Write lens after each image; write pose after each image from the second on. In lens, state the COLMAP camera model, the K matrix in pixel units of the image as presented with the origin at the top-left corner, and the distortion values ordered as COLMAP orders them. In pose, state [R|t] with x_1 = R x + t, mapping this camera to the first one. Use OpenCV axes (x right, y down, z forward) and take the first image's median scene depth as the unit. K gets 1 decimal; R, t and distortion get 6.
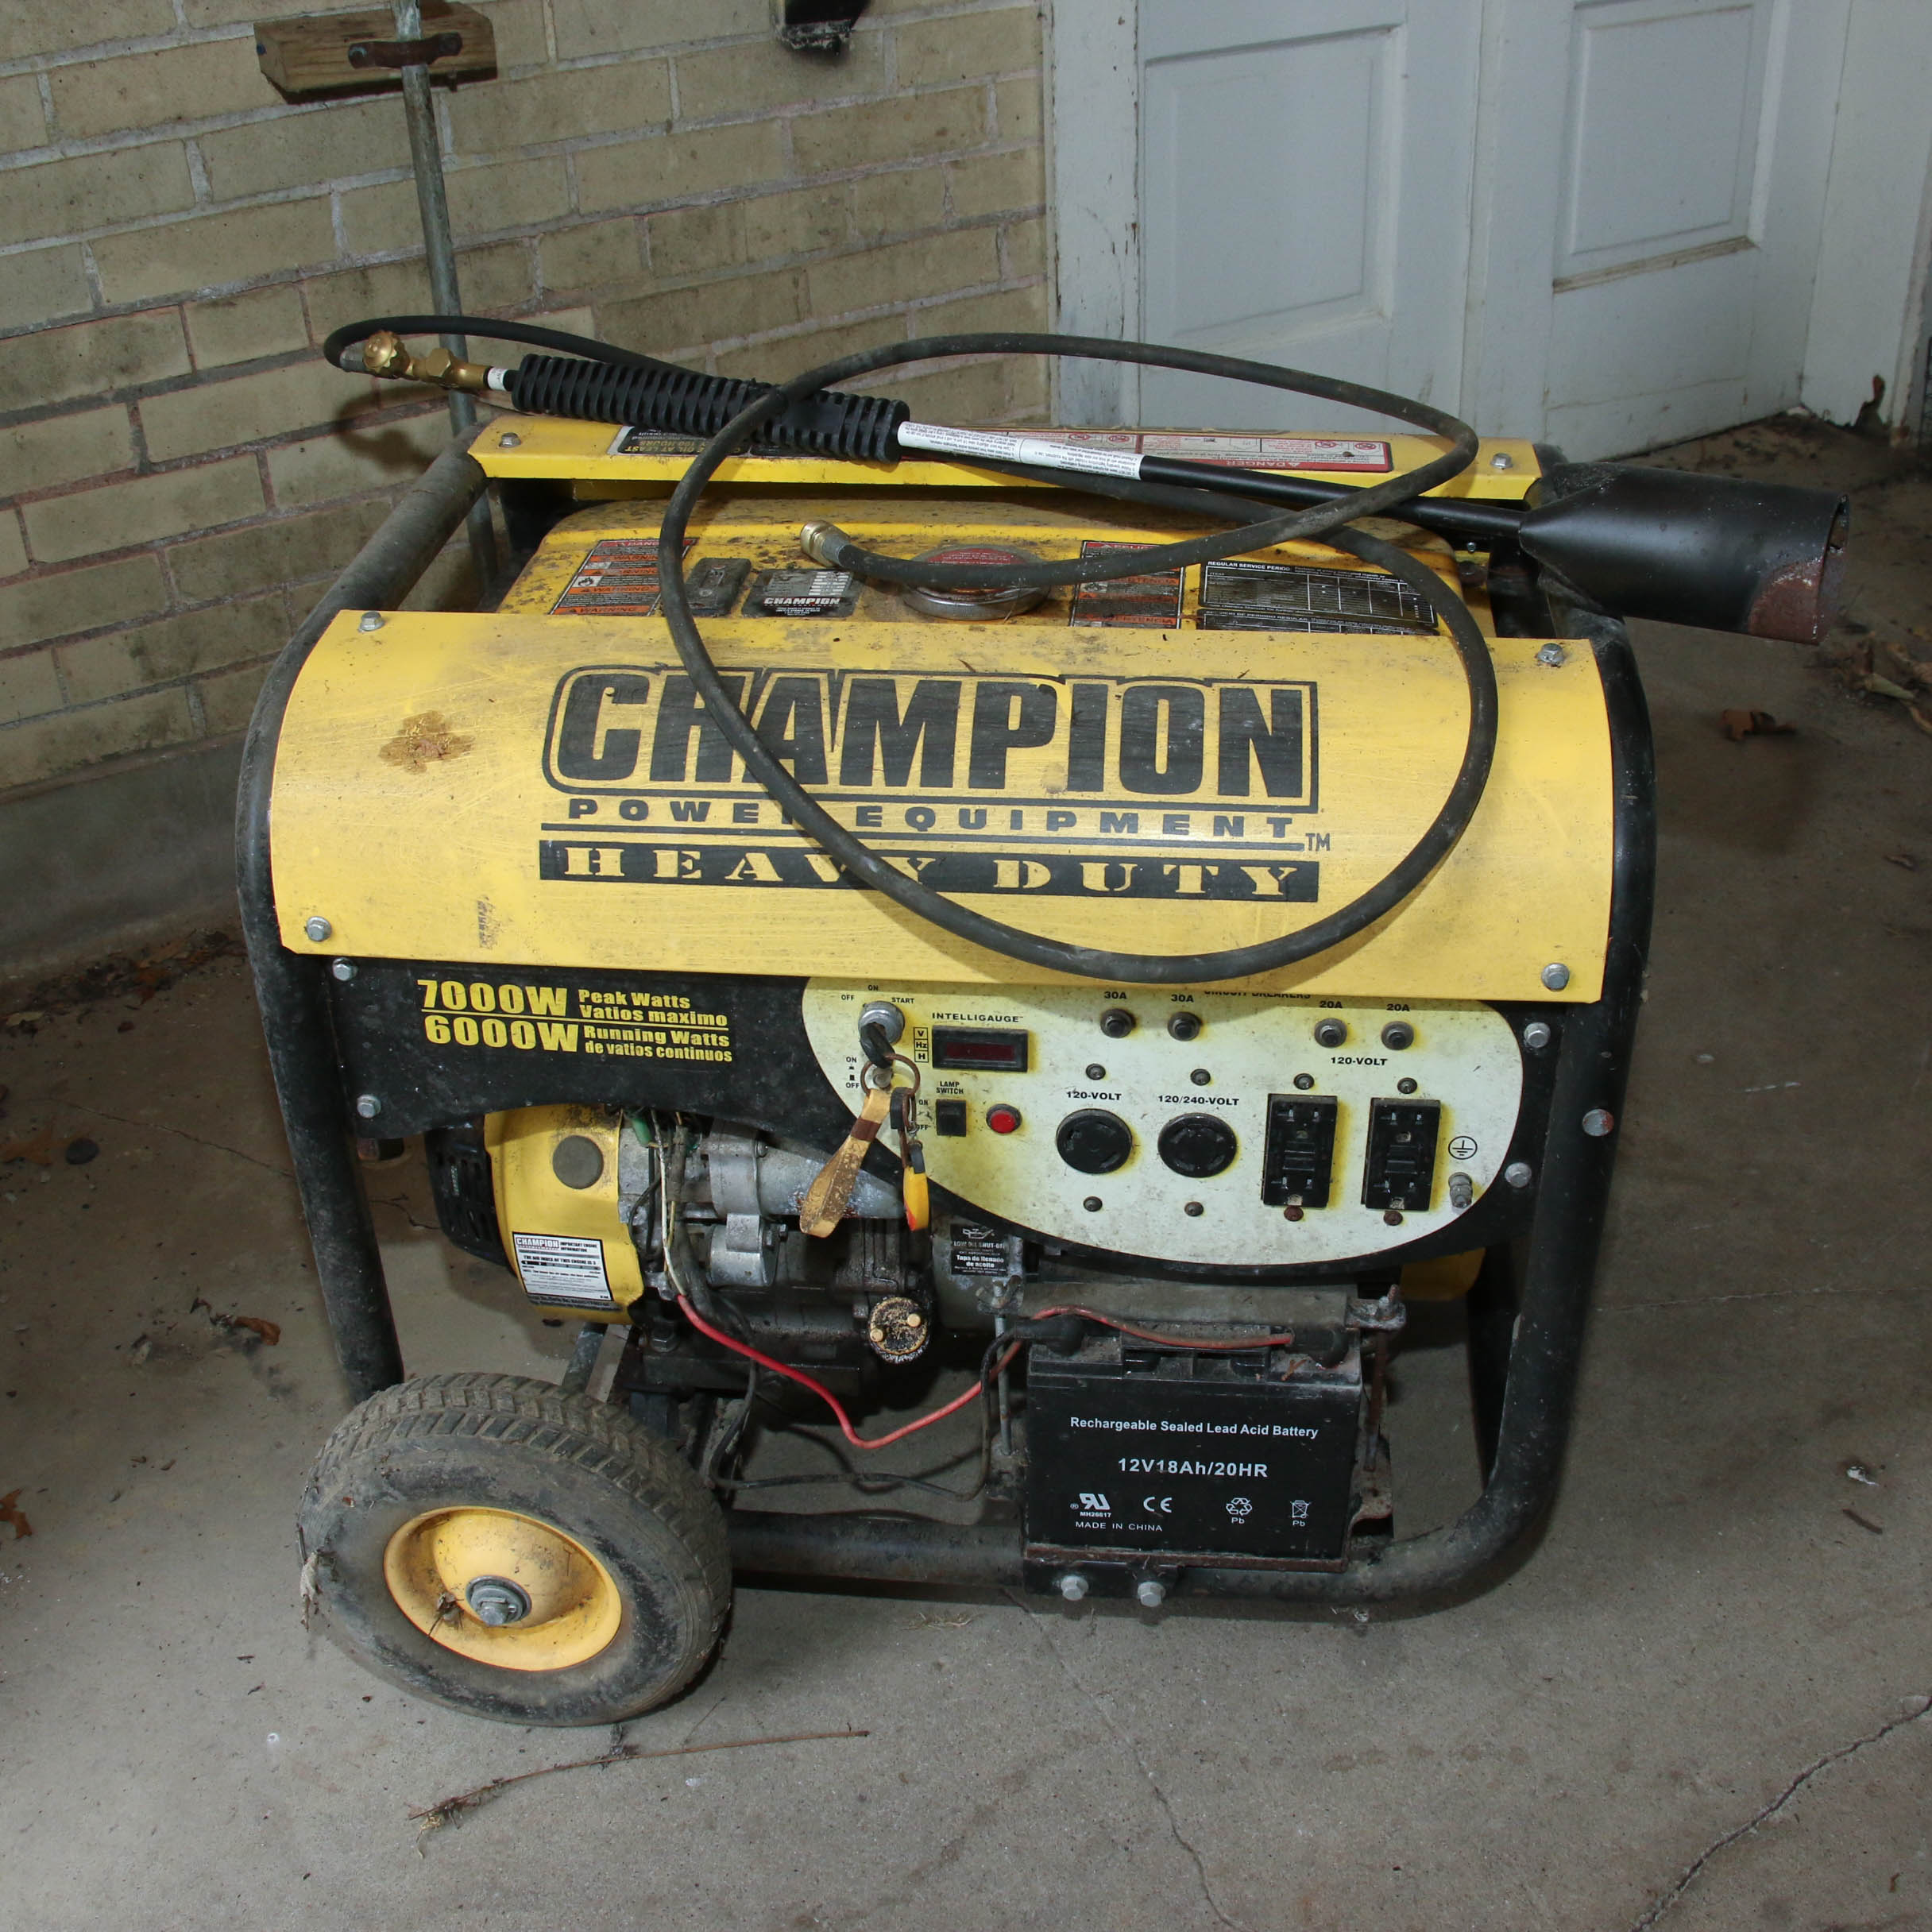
lens RADIAL K [[2362.0, 0, 966.0], [0, 2362.0, 966.0], [0, 0, 1]] dist [-0.186752, 0.179433]
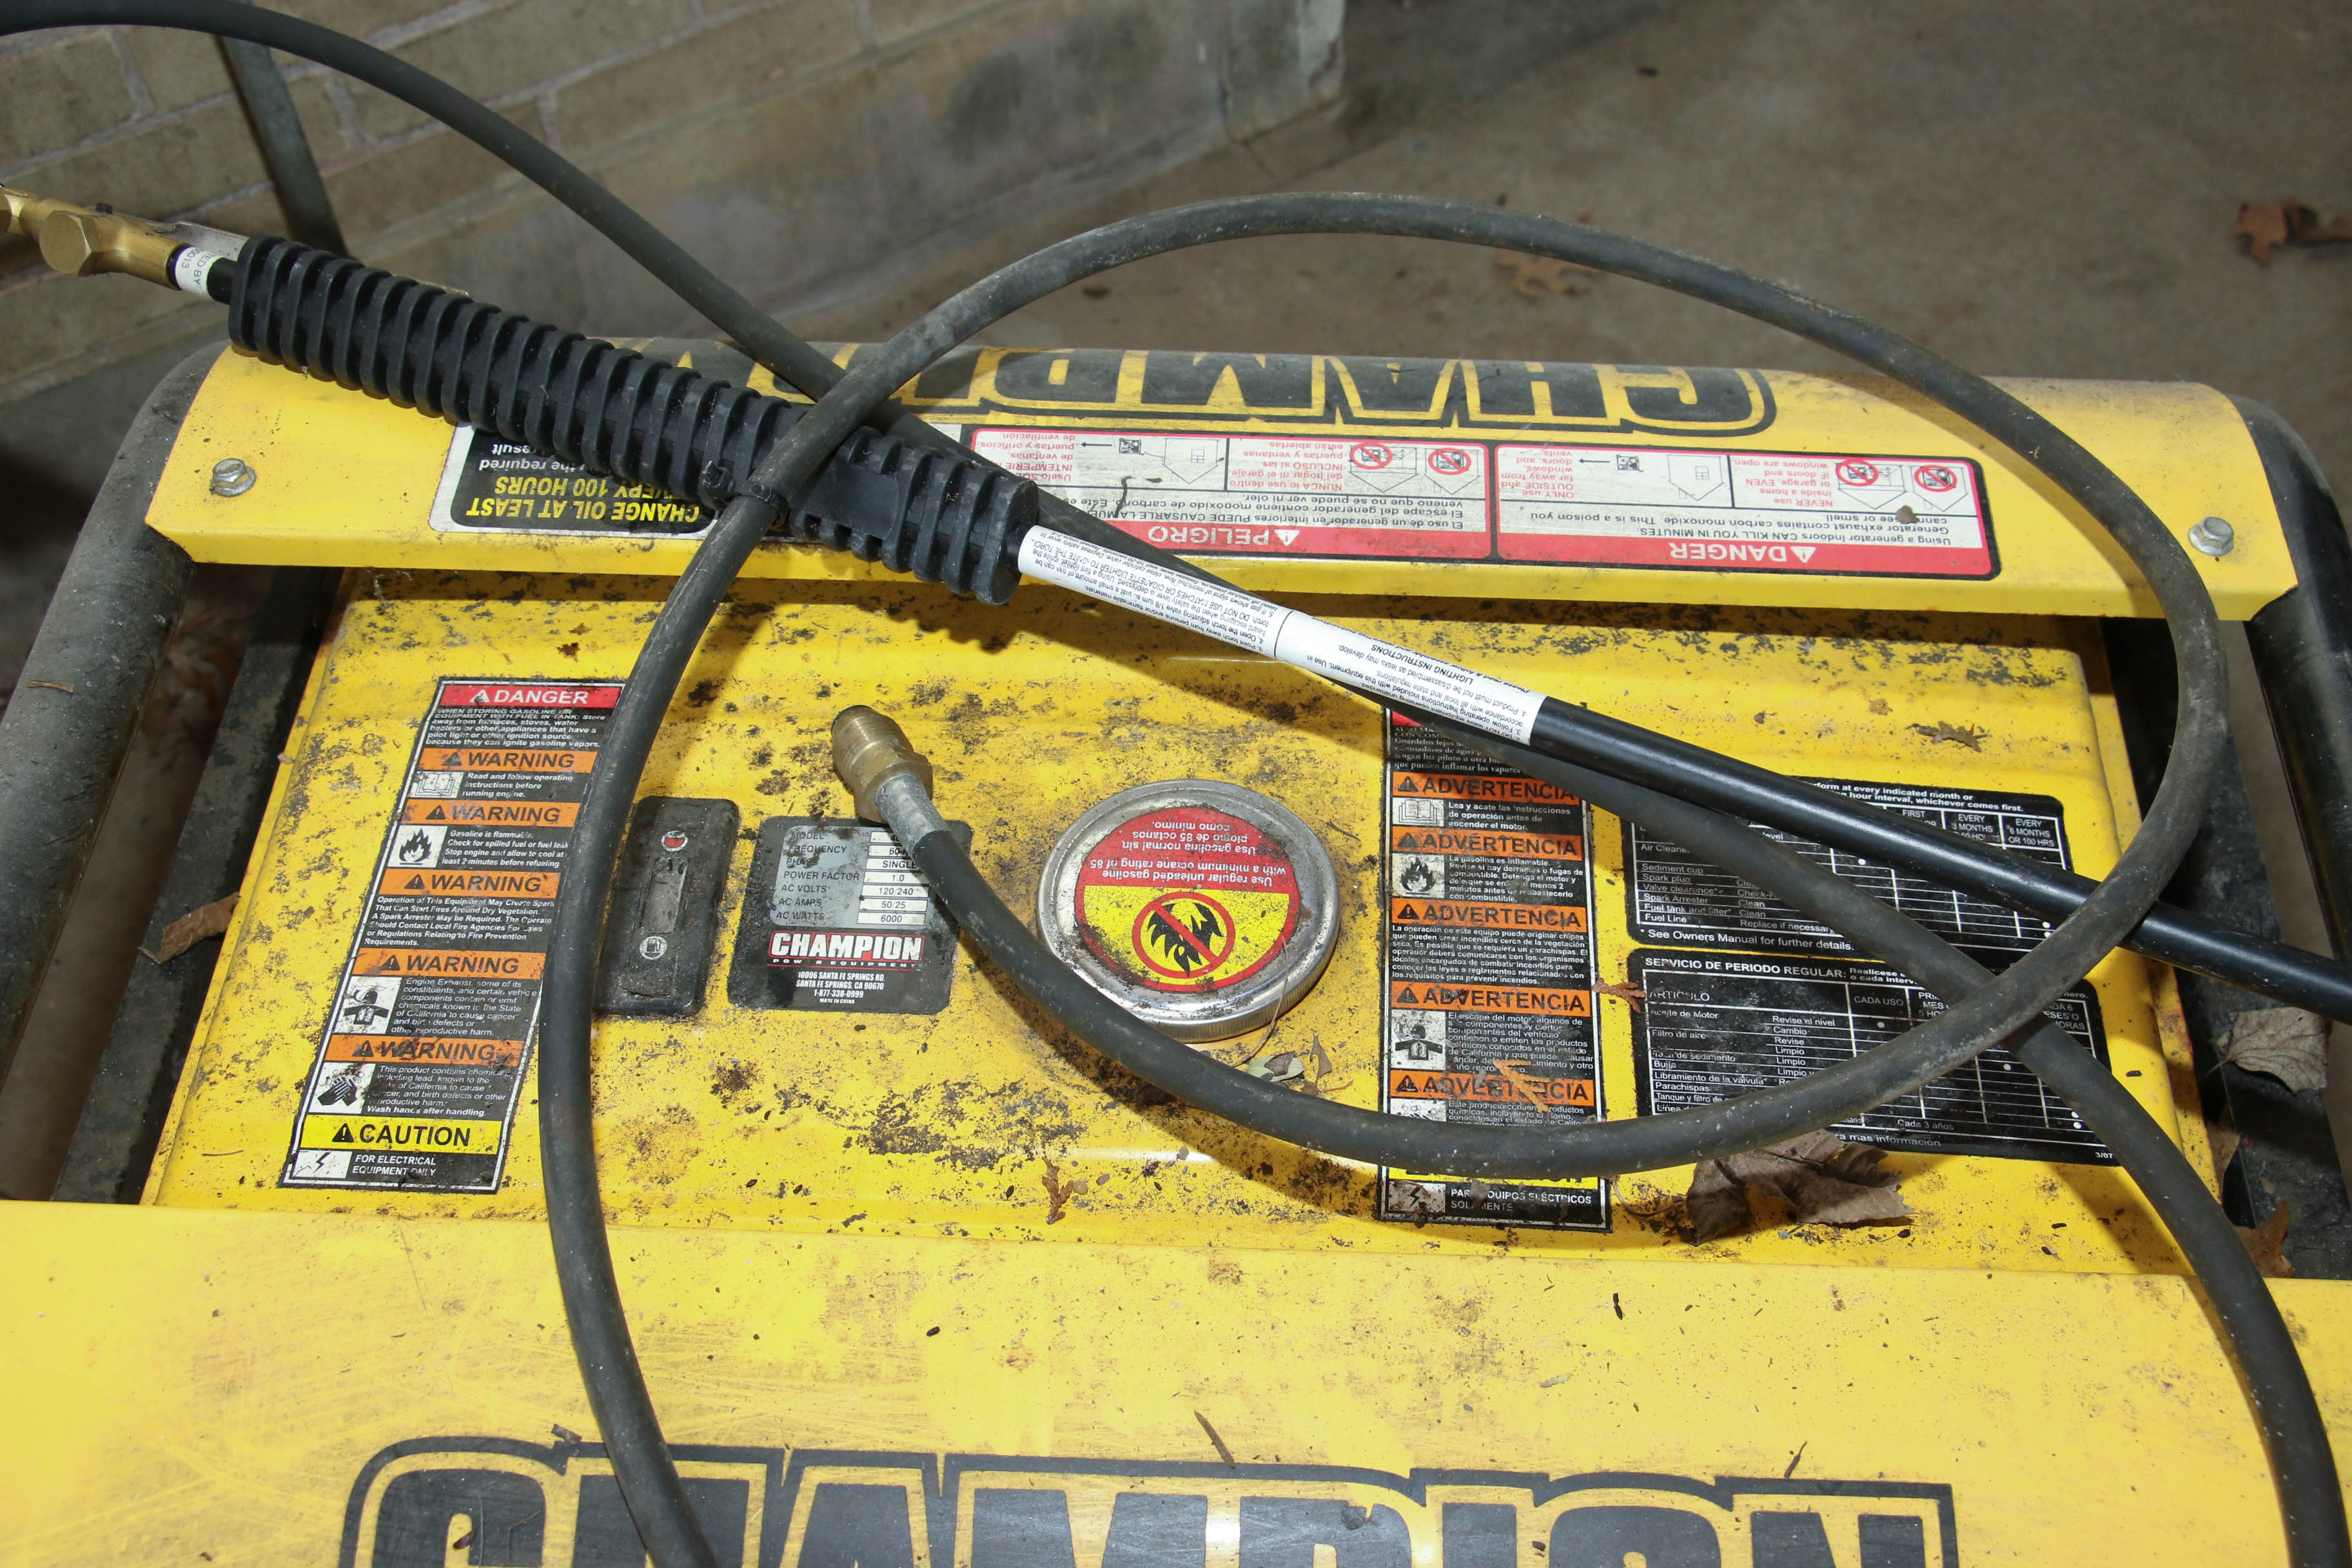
lens RADIAL K [[2615.4, 0, 1182.4], [0, 2615.4, 818.4], [0, 0, 1]] dist [-0.104083, 0.315502]
pose [[0.998337, -0.038042, 0.043304, -0.022771], [0.020980, 0.939570, 0.341714, -0.400313], [-0.053687, -0.340237, 0.938806, 0.517298]]
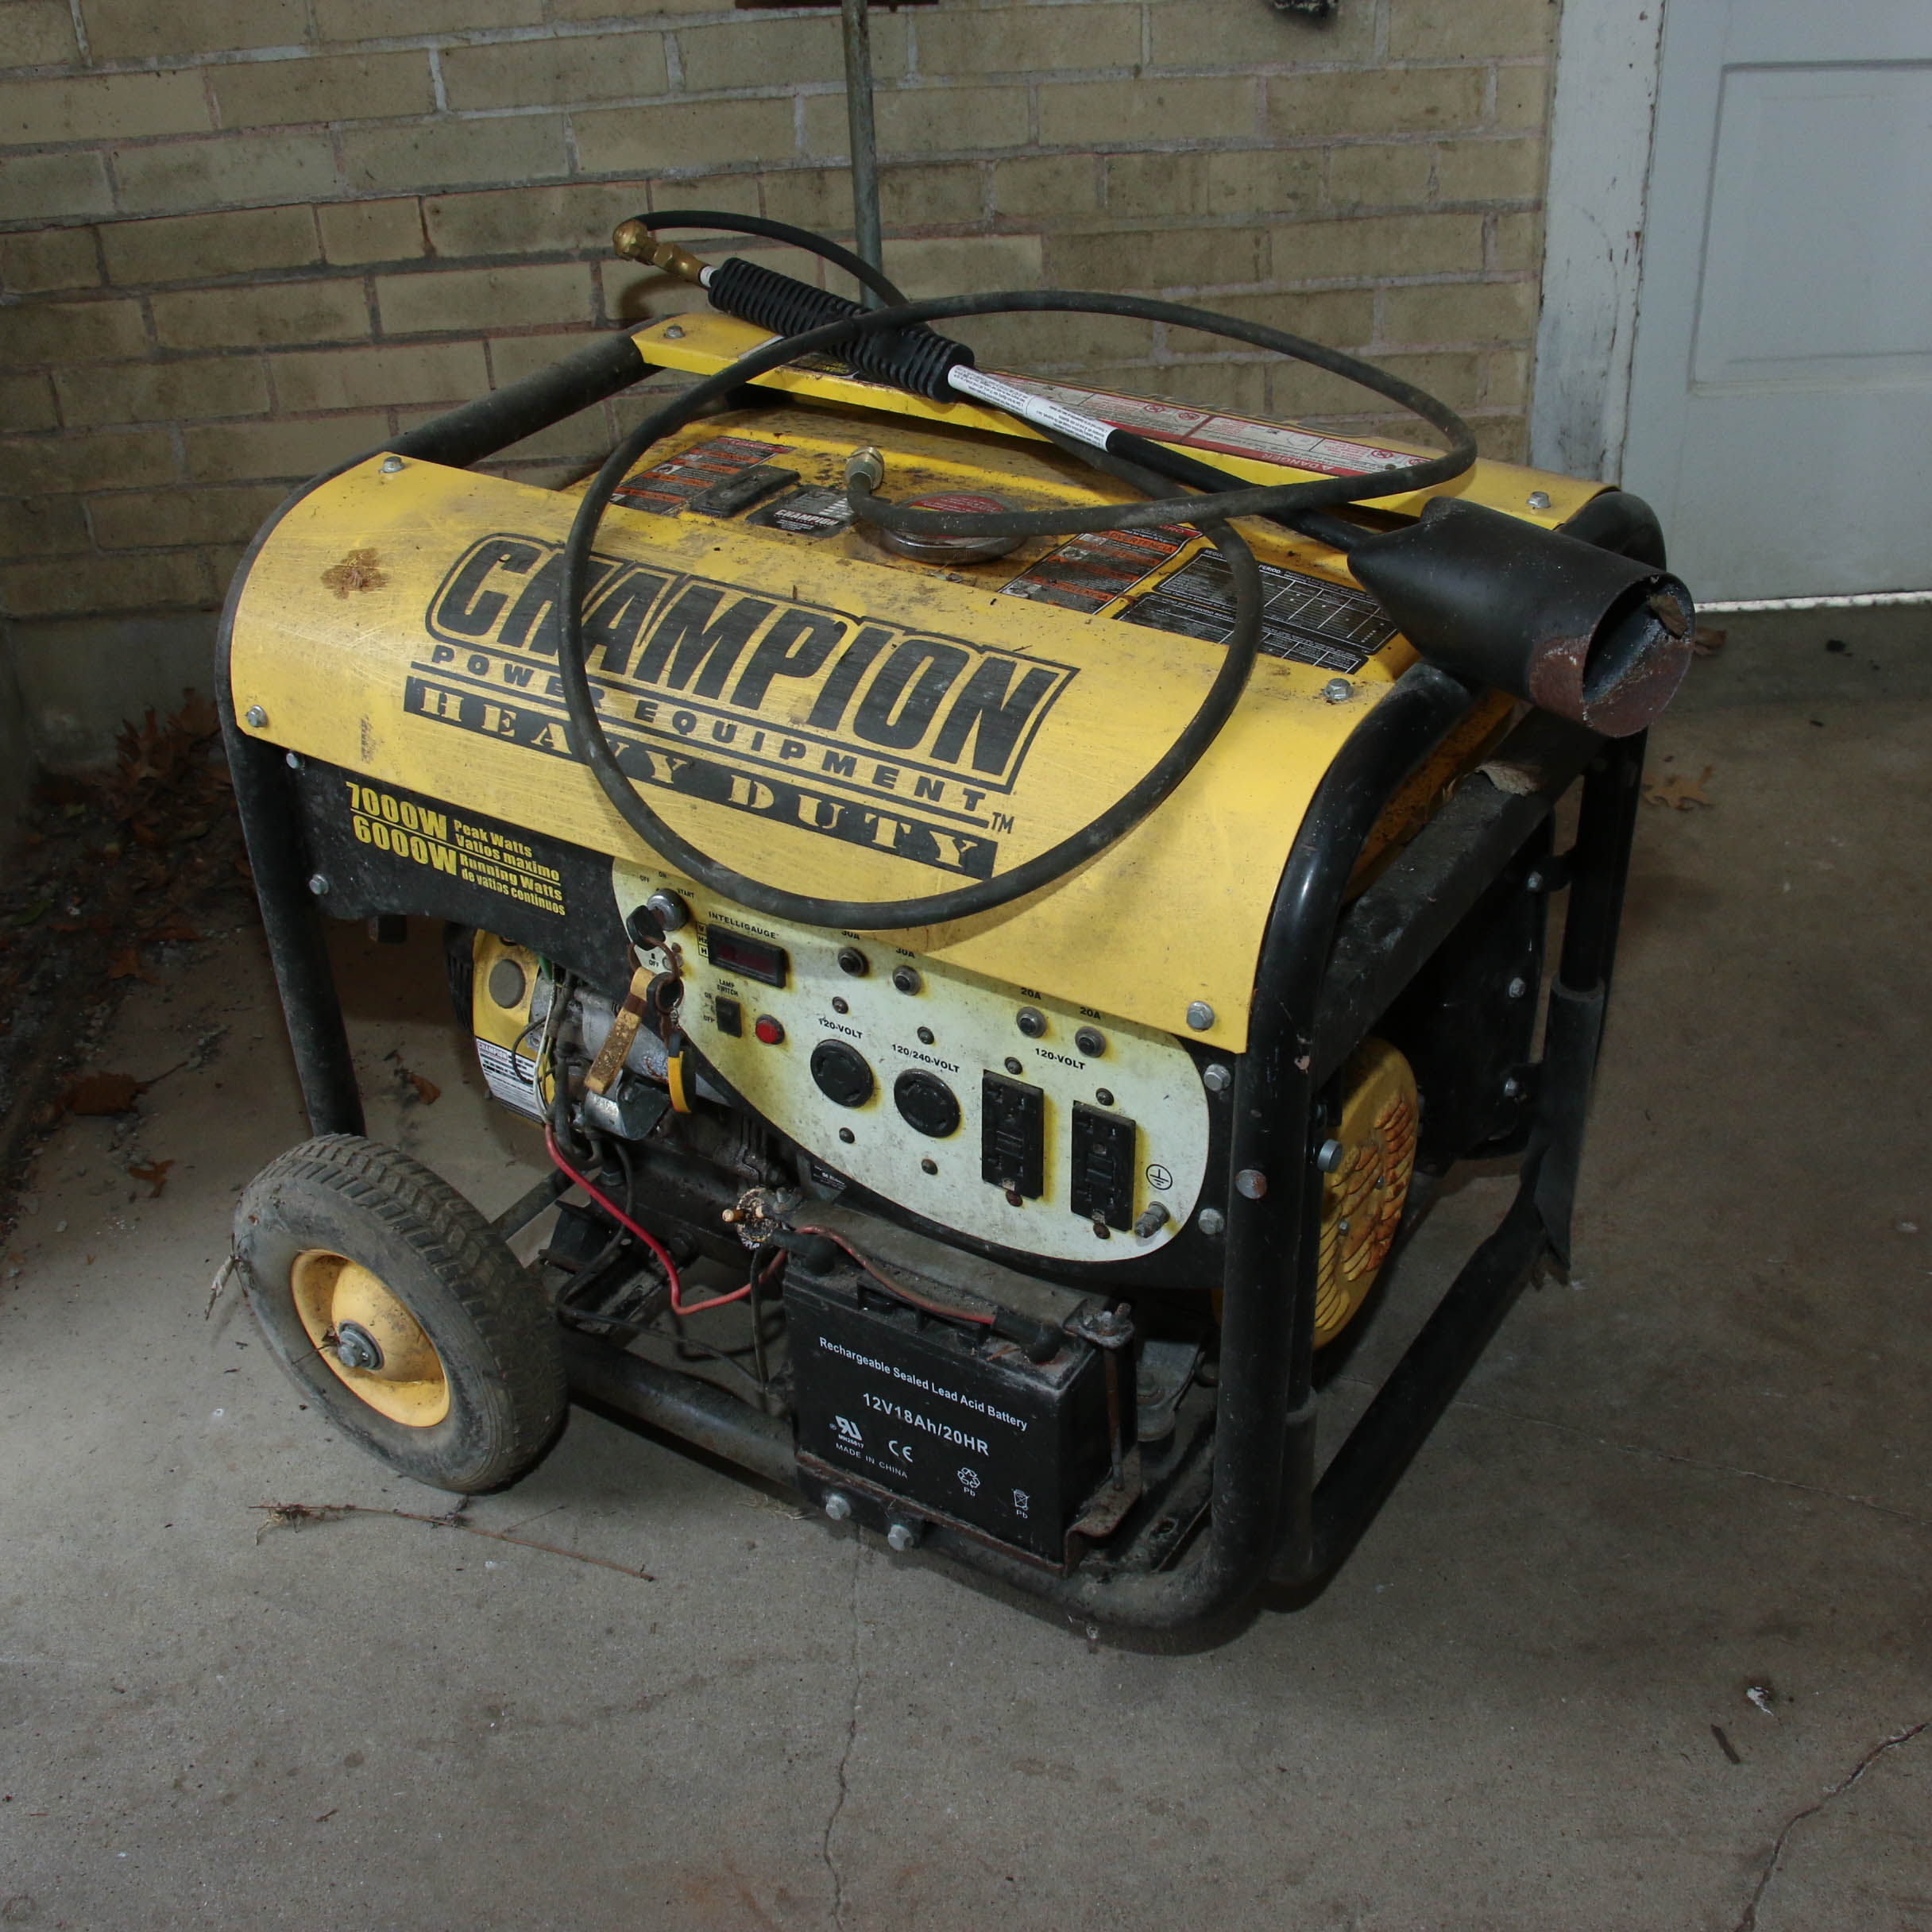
lens RADIAL K [[2362.0, 0, 966.0], [0, 2362.0, 966.0], [0, 0, 1]] dist [-0.186752, 0.179433]
pose [[0.896731, 0.240143, -0.371759, 0.464963], [-0.232593, 0.970348, 0.065767, -0.050146], [0.376529, 0.027493, 0.925997, 0.067692]]
